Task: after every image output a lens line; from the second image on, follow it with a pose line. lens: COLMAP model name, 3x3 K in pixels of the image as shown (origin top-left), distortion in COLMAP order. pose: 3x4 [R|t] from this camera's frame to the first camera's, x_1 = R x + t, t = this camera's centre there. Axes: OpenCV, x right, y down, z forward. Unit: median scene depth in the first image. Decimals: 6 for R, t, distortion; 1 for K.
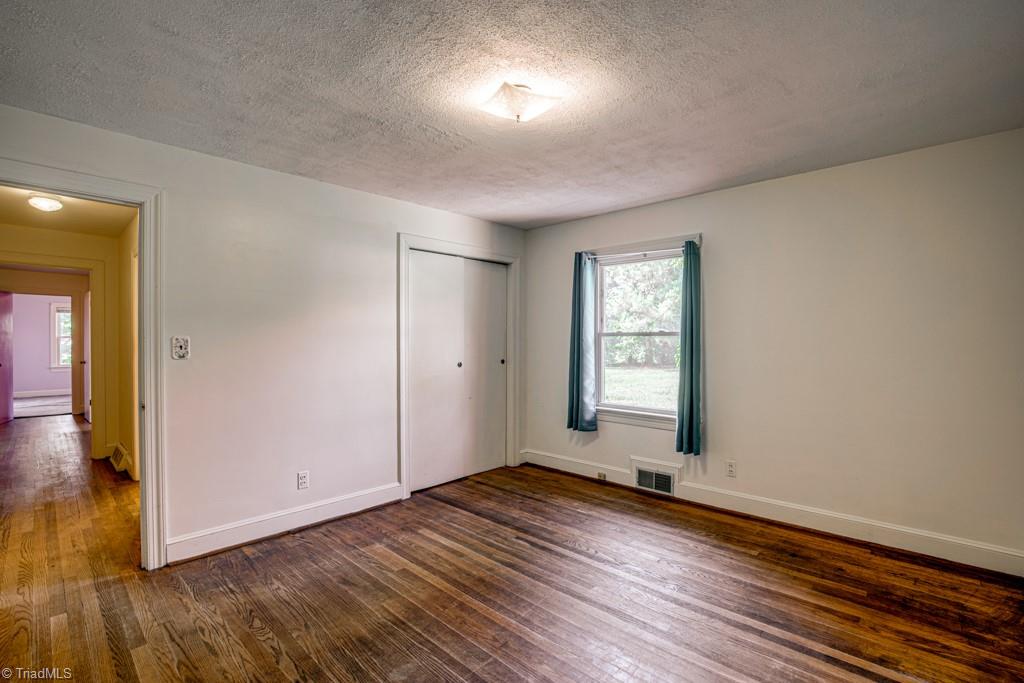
lens RADIAL K [[468.0, 0, 510.9], [0, 468.0, 333.2], [0, 0, 1]] dist [-0.012493, 0.000469]
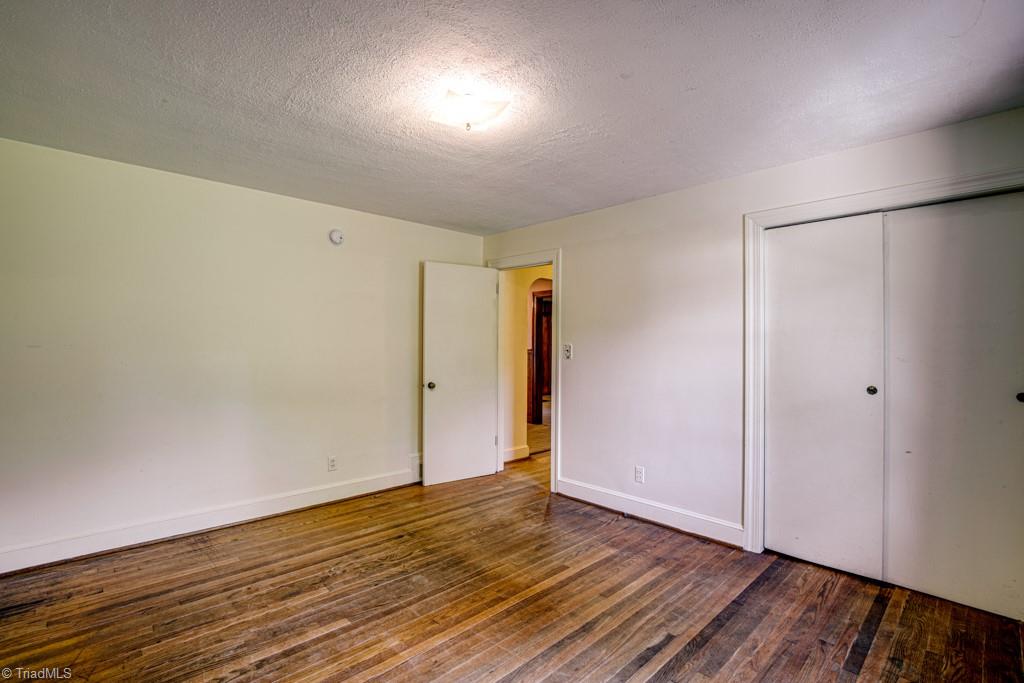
lens RADIAL K [[468.0, 0, 515.9], [0, 468.0, 342.0], [0, 0, 1]] dist [-0.012493, 0.000469]
pose [[-0.030867, -0.006289, -0.999504, 0.726103], [0.010449, 0.999924, -0.006615, 0.009612], [0.999469, -0.010648, -0.030799, 0.823048]]
